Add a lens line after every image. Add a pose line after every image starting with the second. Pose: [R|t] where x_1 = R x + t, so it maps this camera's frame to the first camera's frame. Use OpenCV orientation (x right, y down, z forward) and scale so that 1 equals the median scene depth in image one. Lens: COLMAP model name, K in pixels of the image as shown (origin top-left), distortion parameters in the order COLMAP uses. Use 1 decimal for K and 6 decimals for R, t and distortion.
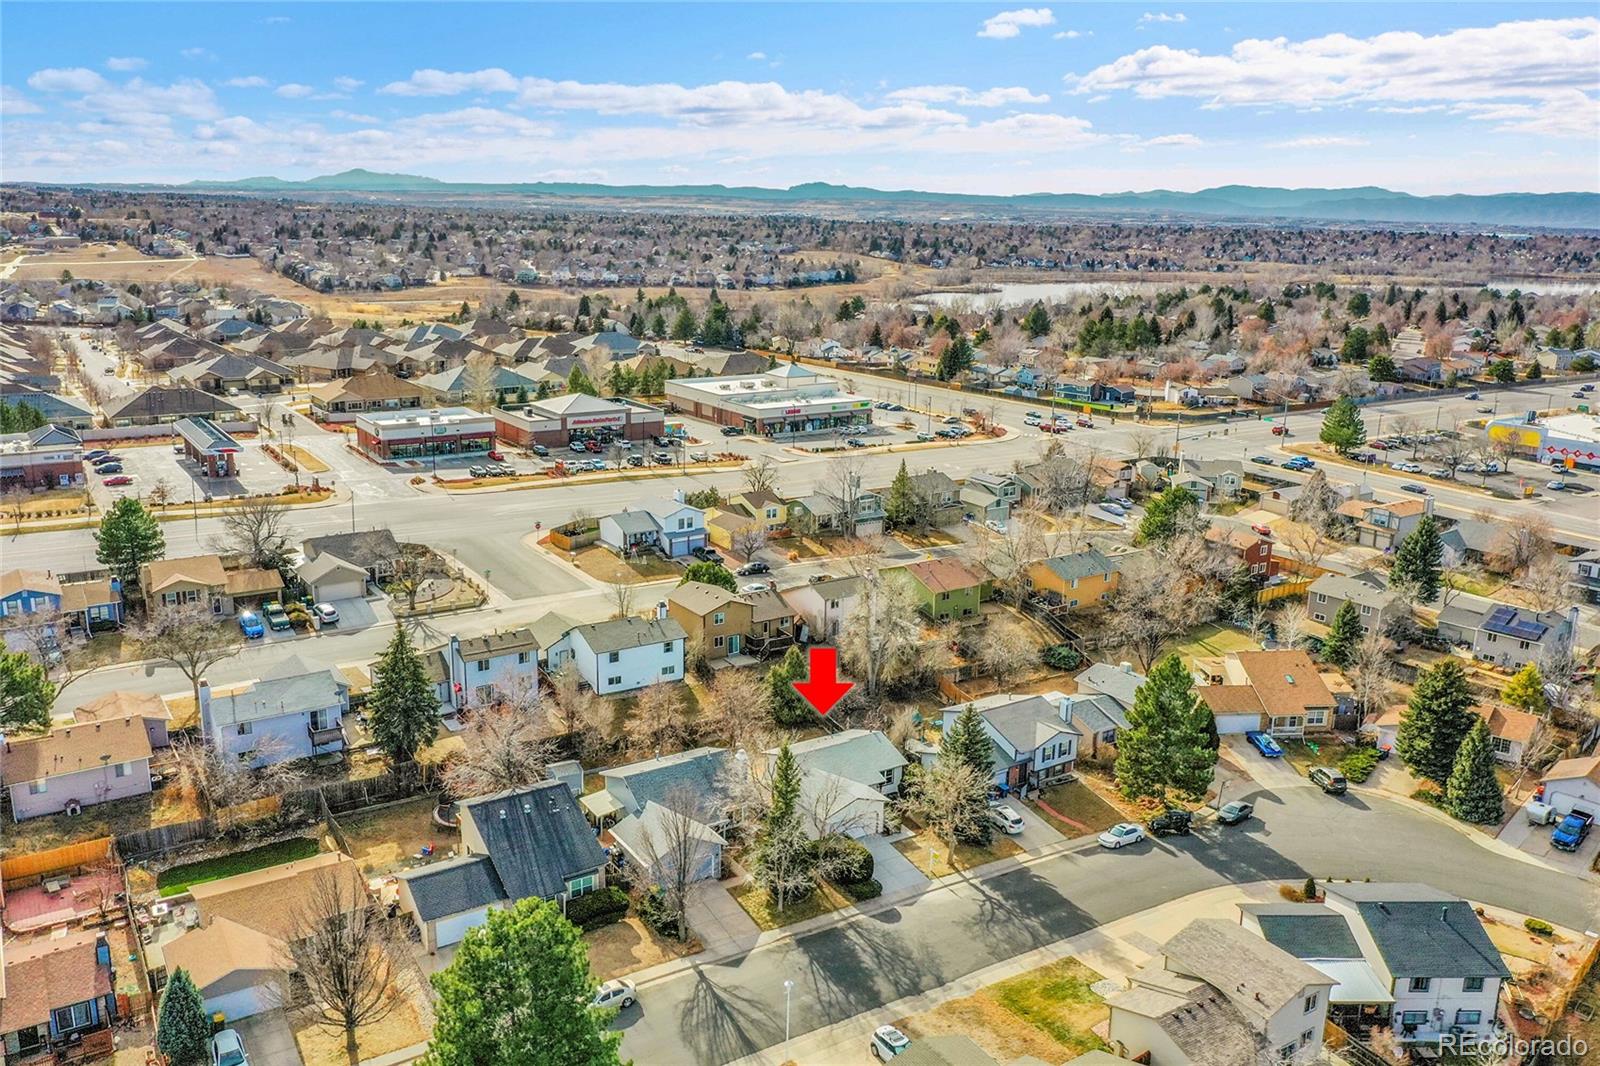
lens RADIAL K [[1264.3, 0, 795.5], [0, 1264.3, 527.7], [0, 0, 1]] dist [-0.003219, -0.000483]
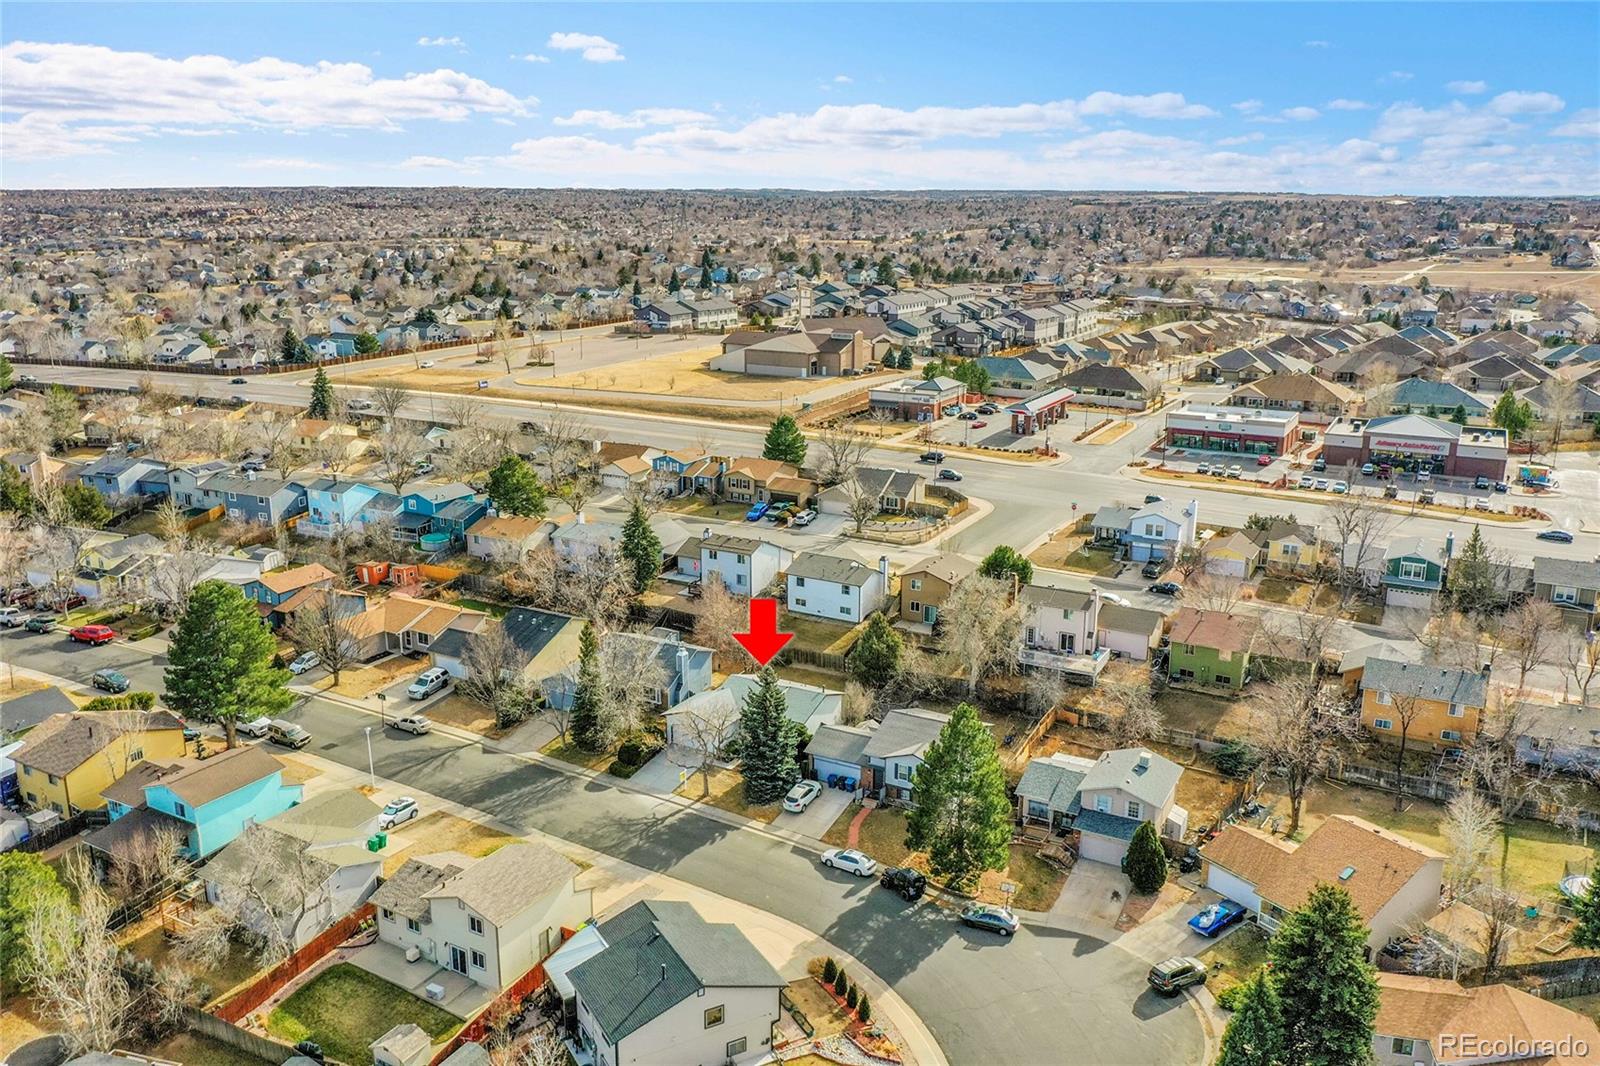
lens RADIAL K [[1264.3, 0, 795.5], [0, 1264.3, 527.7], [0, 0, 1]] dist [-0.003219, -0.000483]
pose [[0.457279, 0.204877, -0.865403, 0.625053], [-0.212129, 0.970142, 0.117584, -0.061252], [0.863654, 0.129809, 0.487085, 0.298122]]
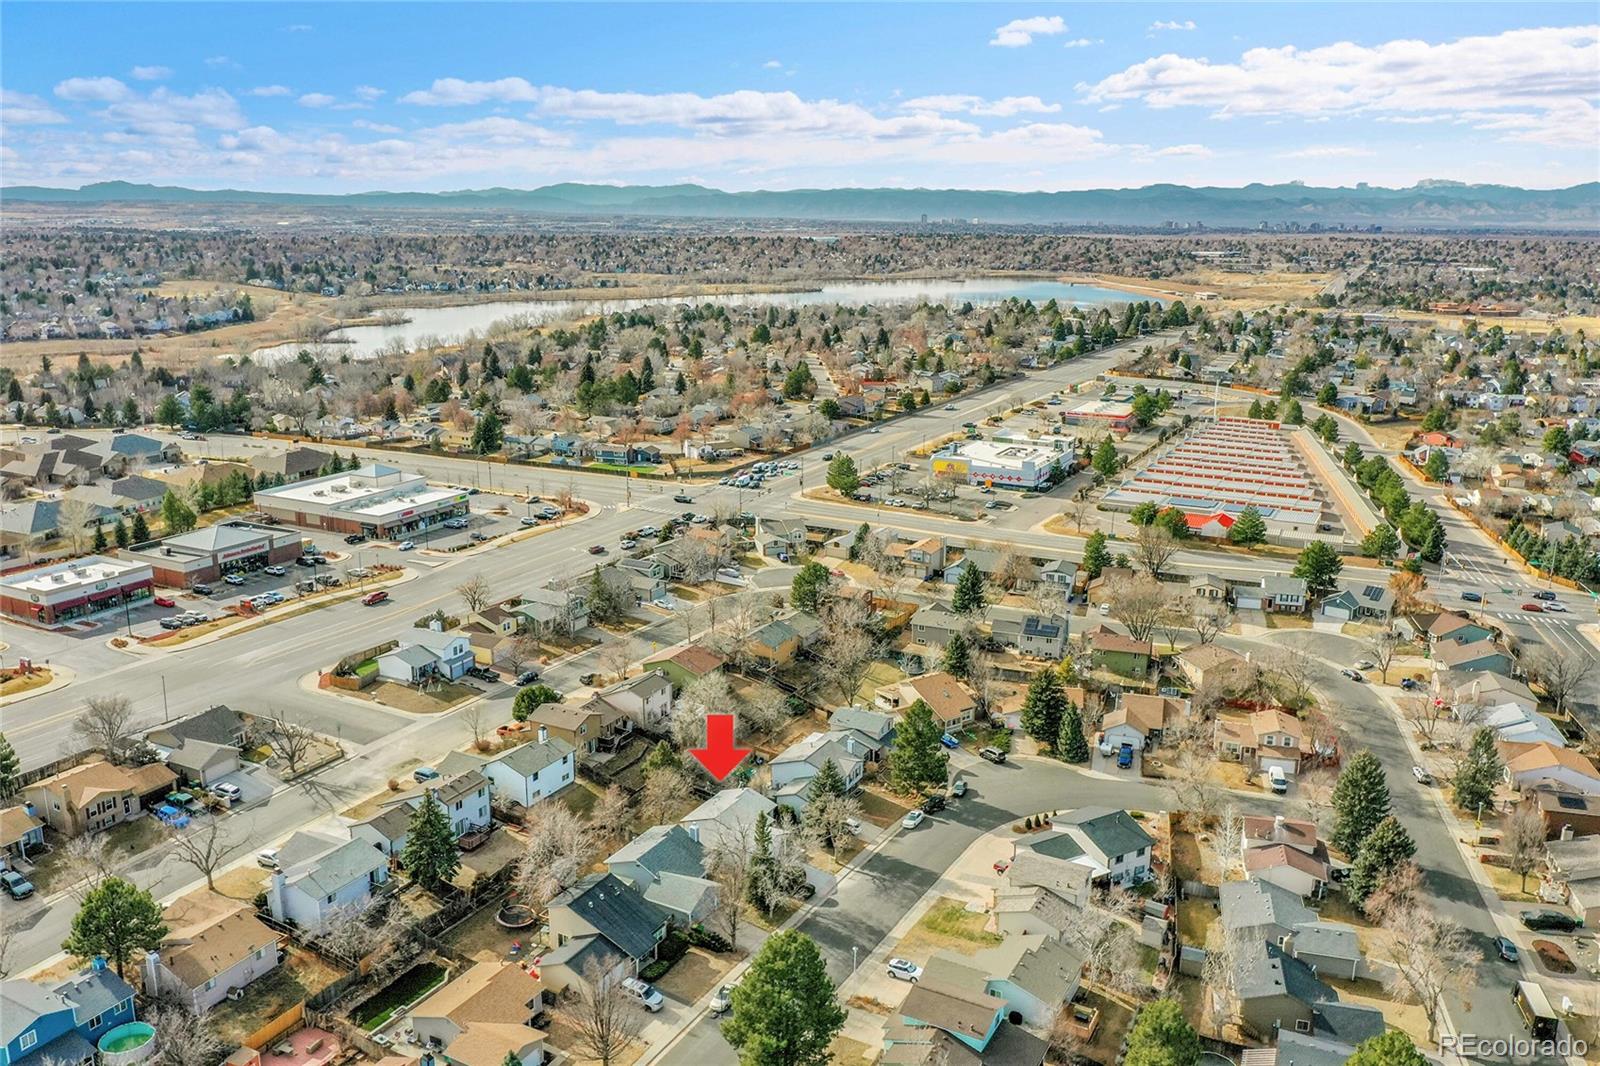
lens RADIAL K [[1264.3, 0, 795.5], [0, 1264.3, 527.7], [0, 0, 1]] dist [-0.003219, -0.000483]
pose [[0.878971, -0.128537, 0.459226, -0.344059], [0.127566, 0.991271, 0.033291, -0.118455], [-0.459497, 0.029320, 0.887695, -0.218006]]
